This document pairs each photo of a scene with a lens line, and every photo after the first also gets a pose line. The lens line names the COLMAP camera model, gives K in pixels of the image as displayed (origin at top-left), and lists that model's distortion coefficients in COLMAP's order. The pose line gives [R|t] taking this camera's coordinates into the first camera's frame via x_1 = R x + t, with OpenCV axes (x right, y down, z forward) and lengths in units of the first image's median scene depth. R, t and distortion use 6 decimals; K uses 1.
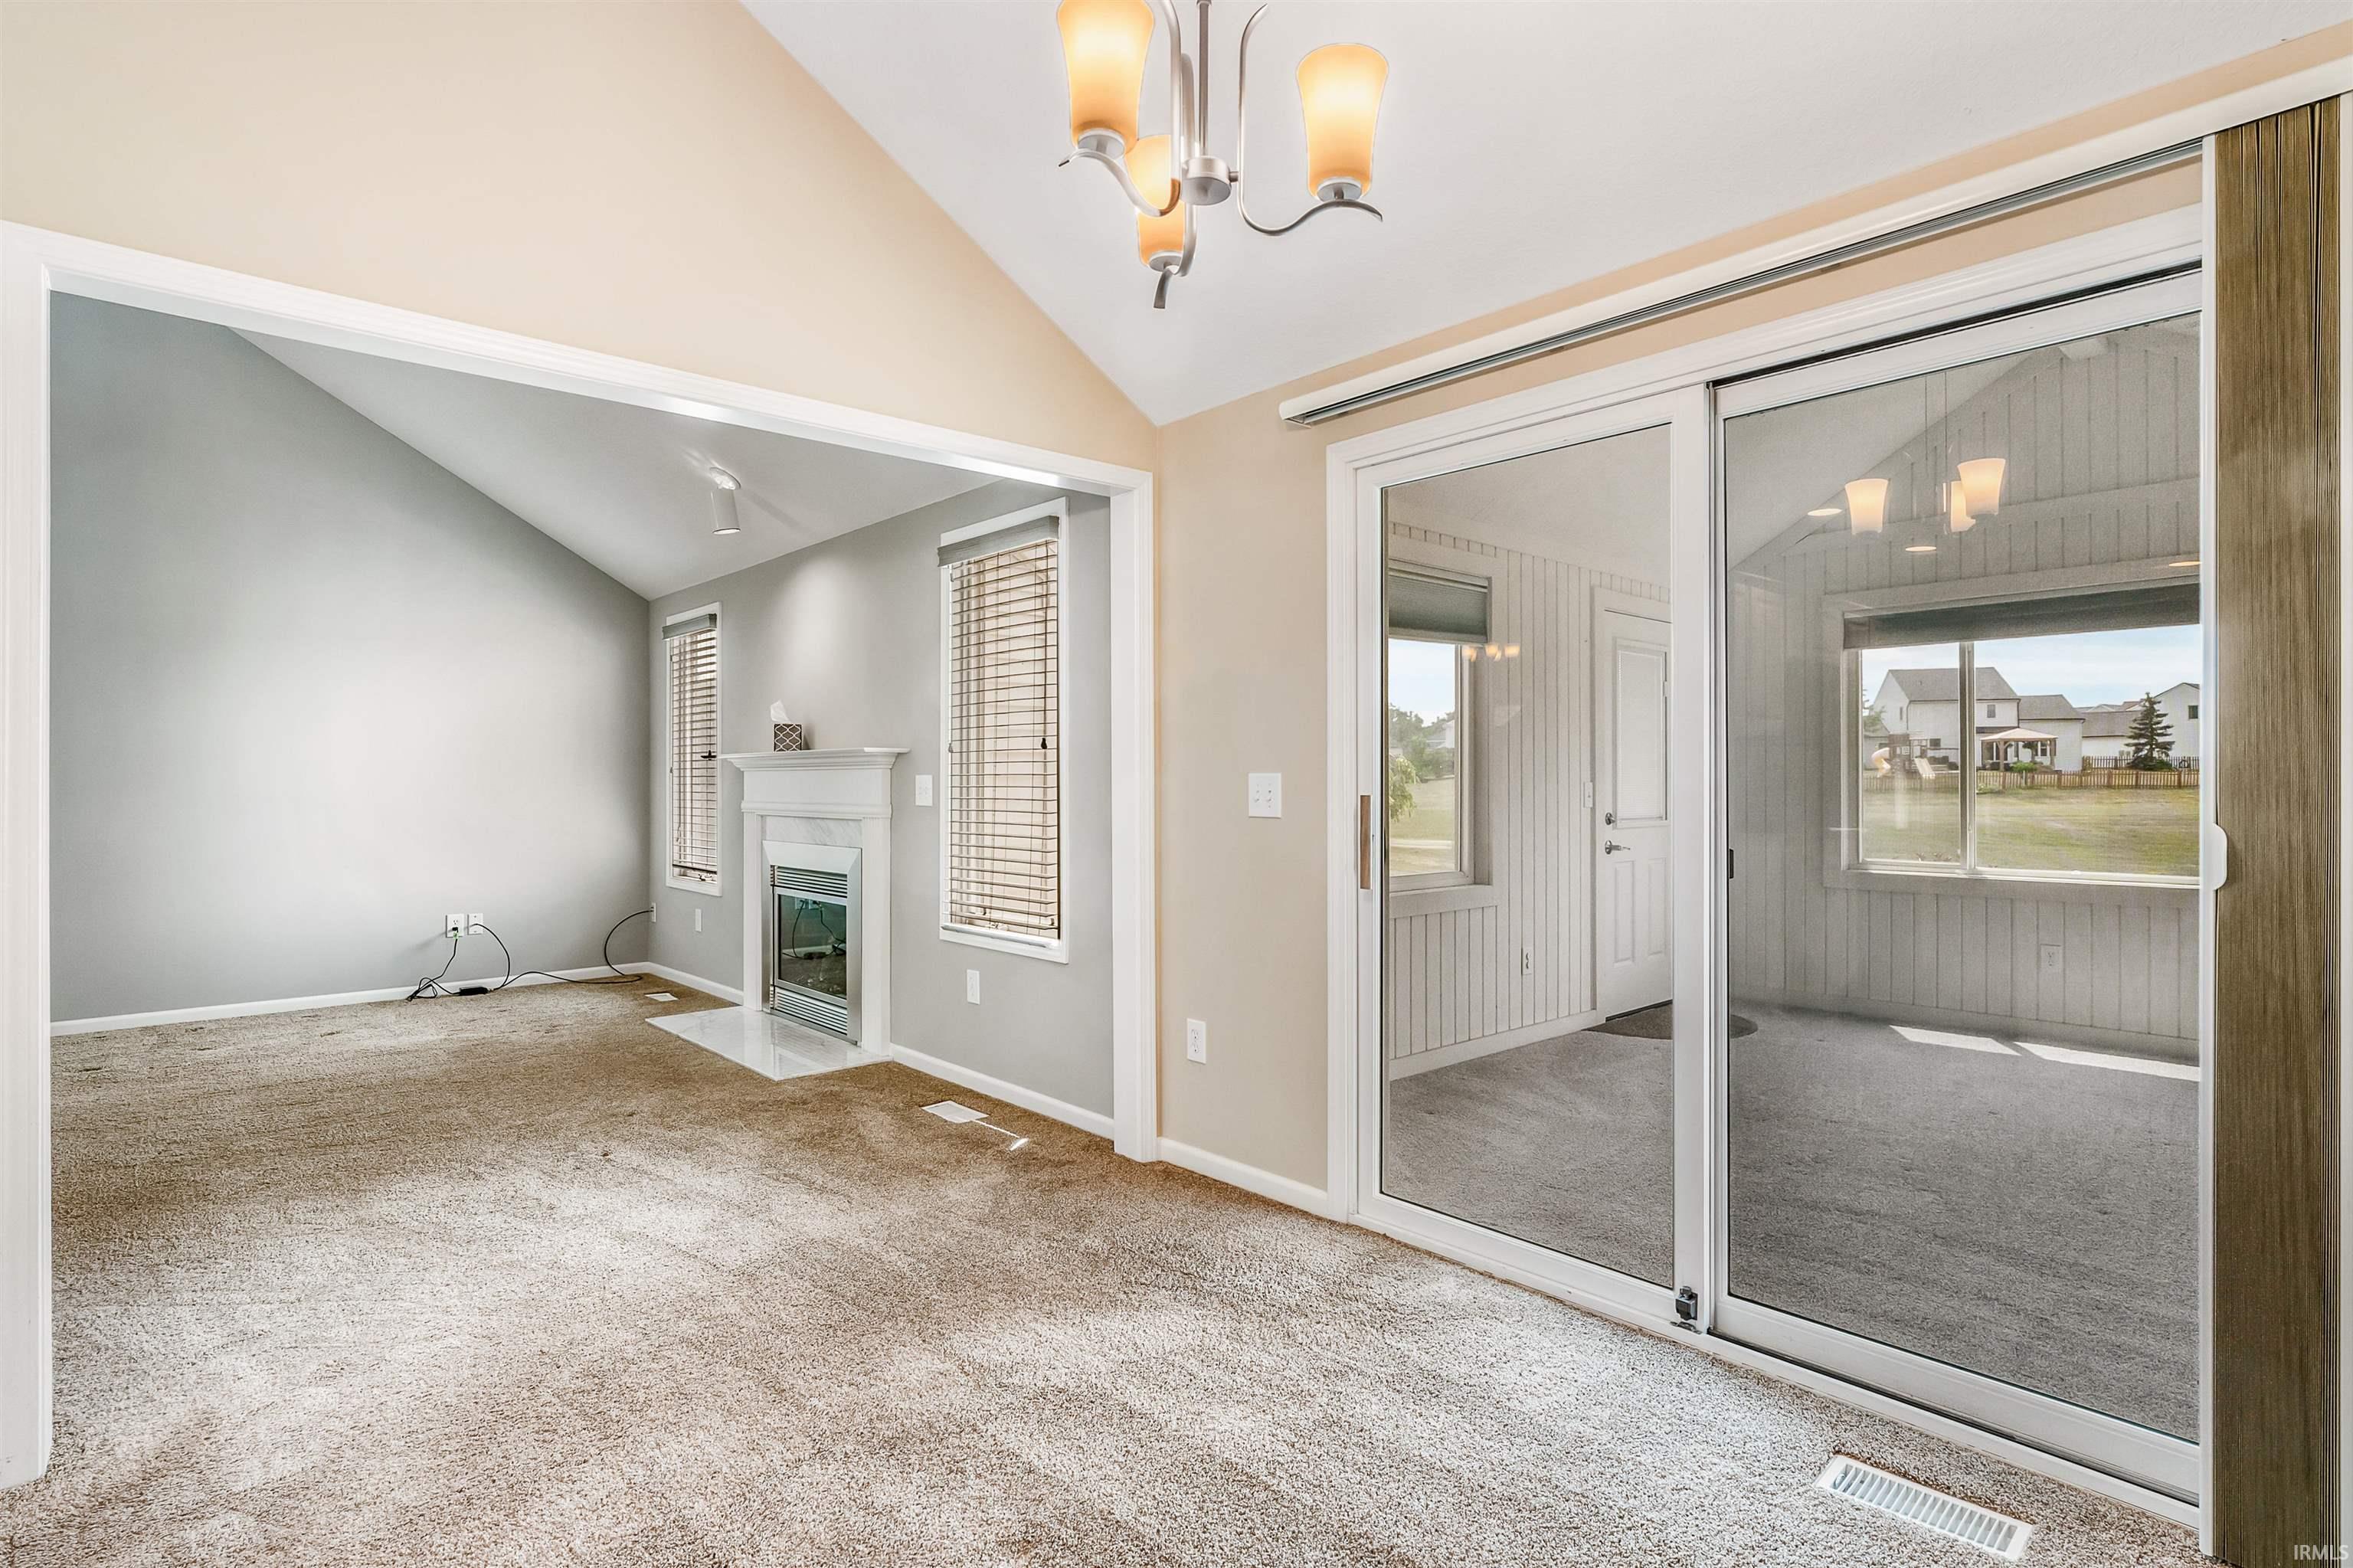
lens RADIAL K [[1189.1, 0, 1137.1], [0, 1189.1, 887.0], [0, 0, 1]] dist [-0.005070, 0.000676]
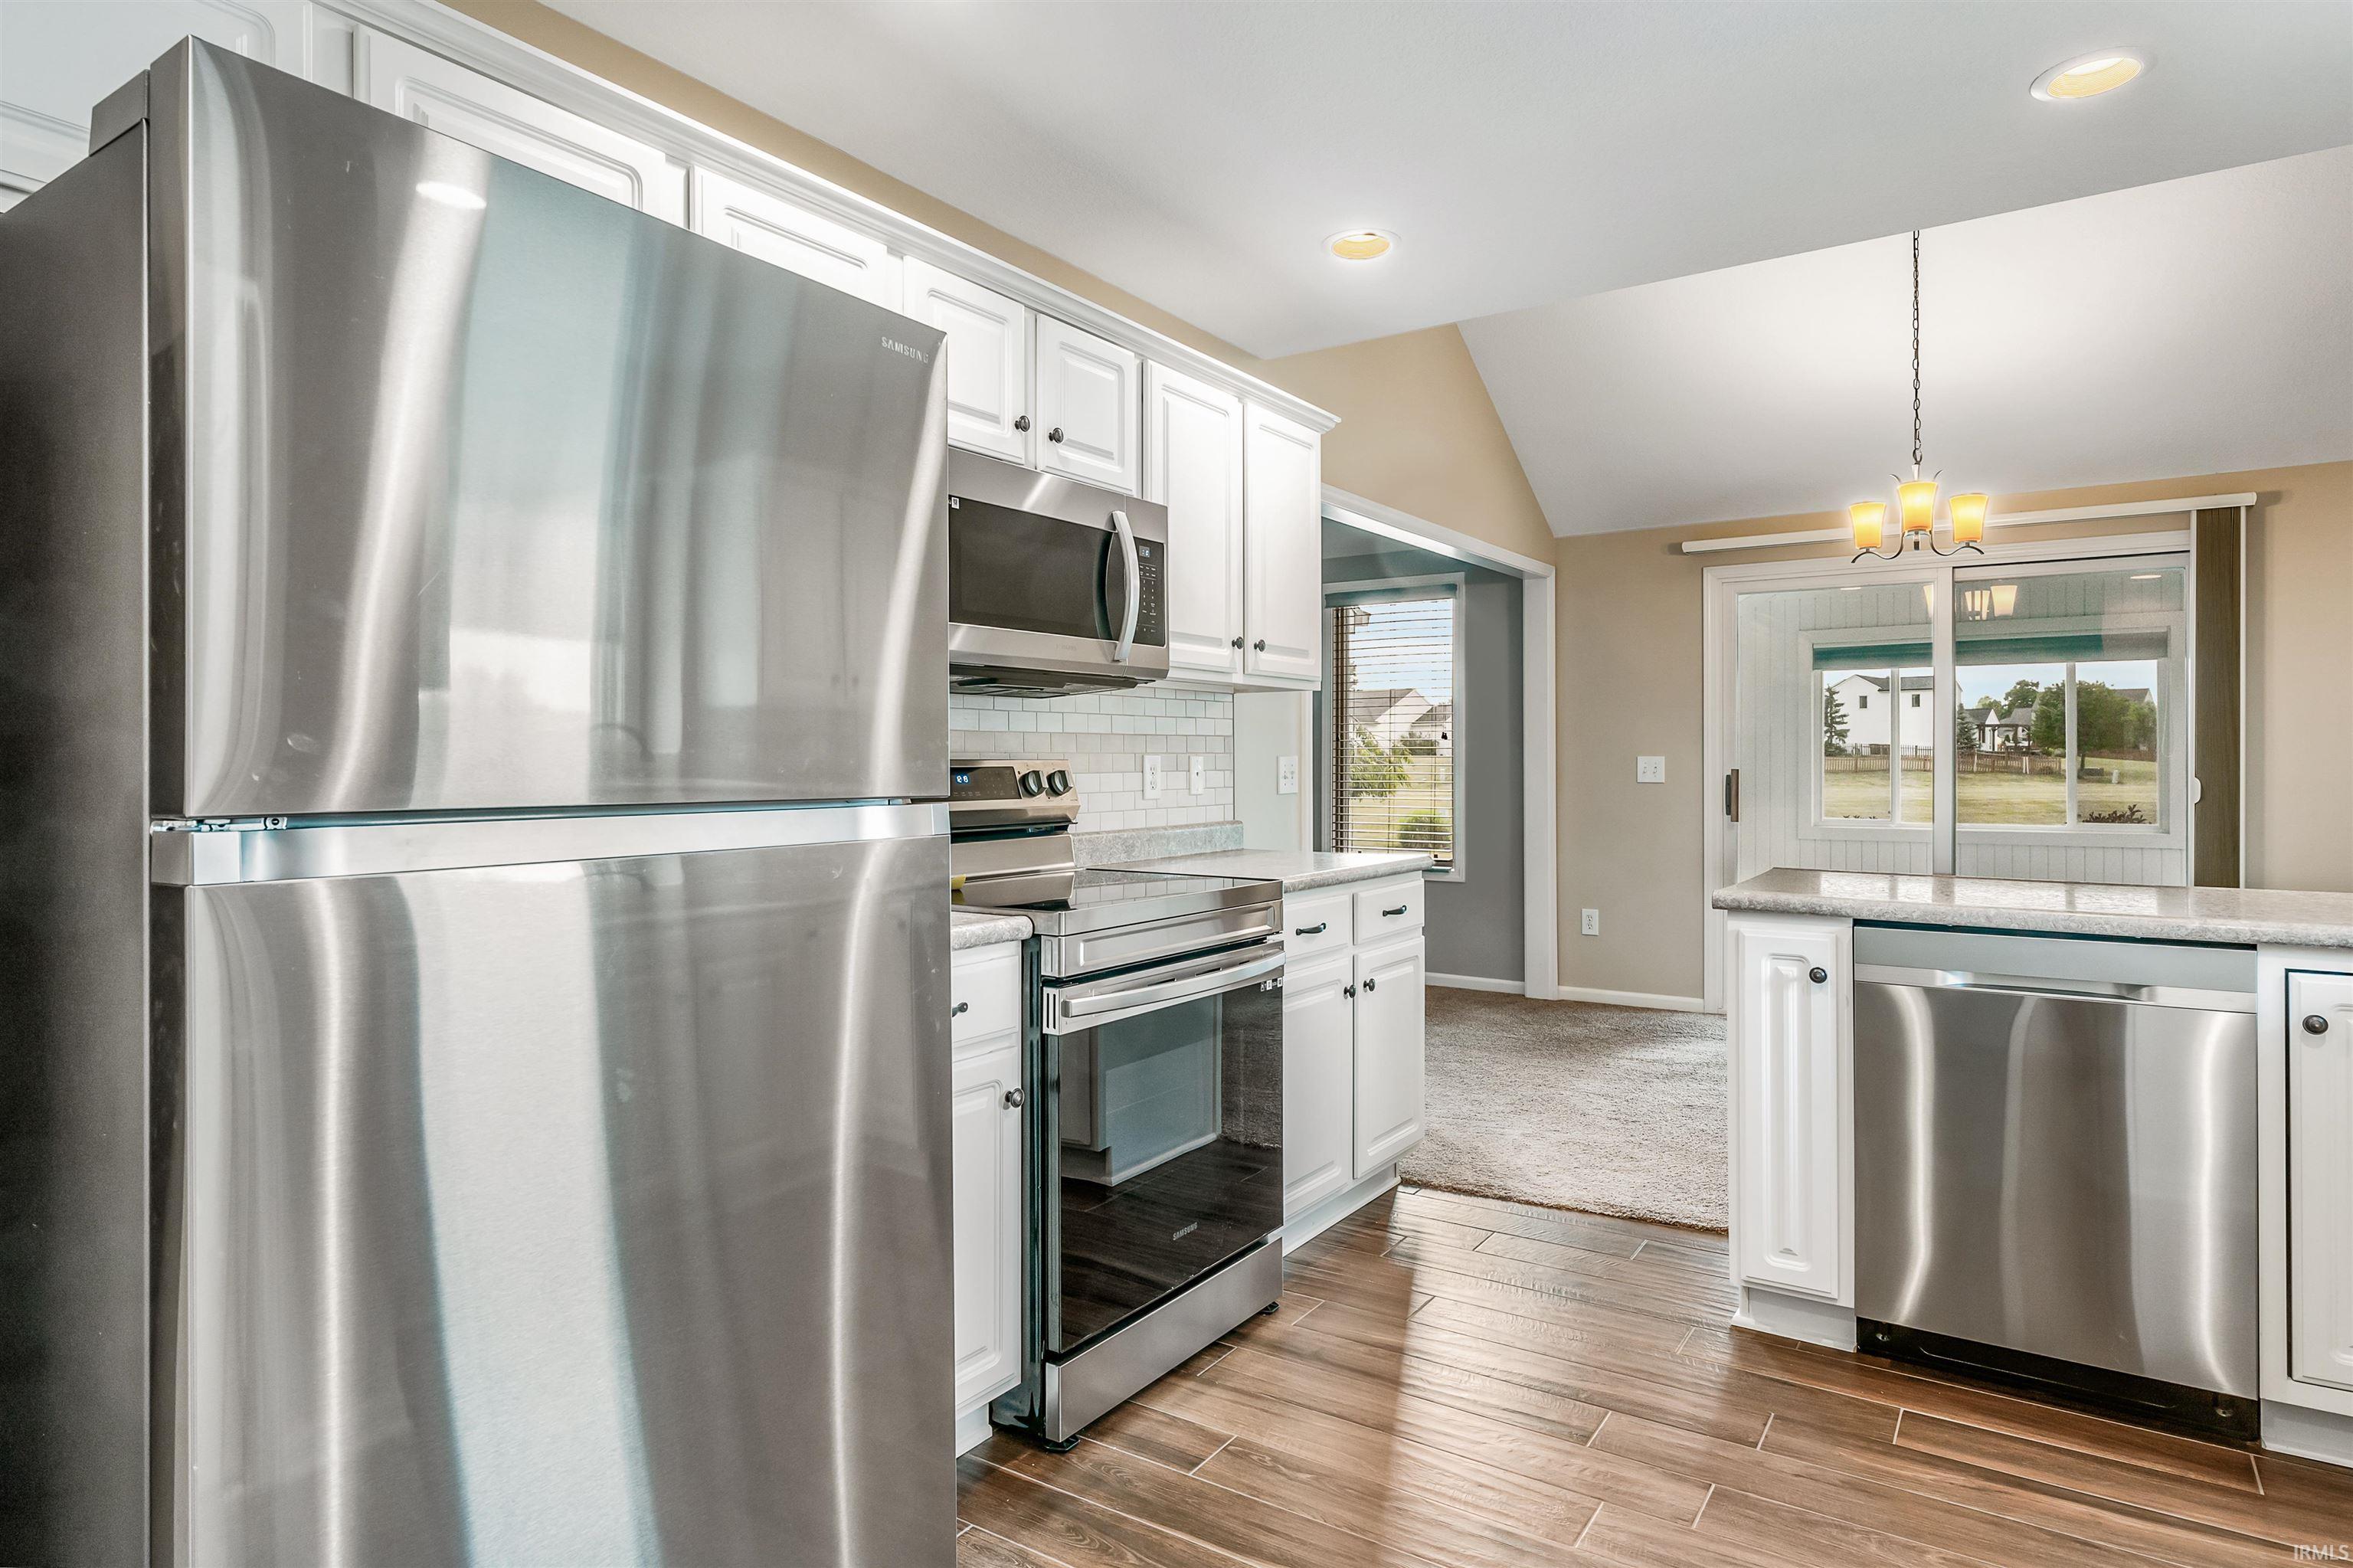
lens RADIAL K [[1323.5, 0, 1170.0], [0, 1323.5, 854.4], [0, 0, 1]] dist [0.010466, -0.000779]
pose [[0.970387, -0.013399, 0.241182, -0.921040], [0.018536, 0.999647, -0.019042, 0.060770], [-0.240841, 0.022949, 0.970293, -0.589759]]
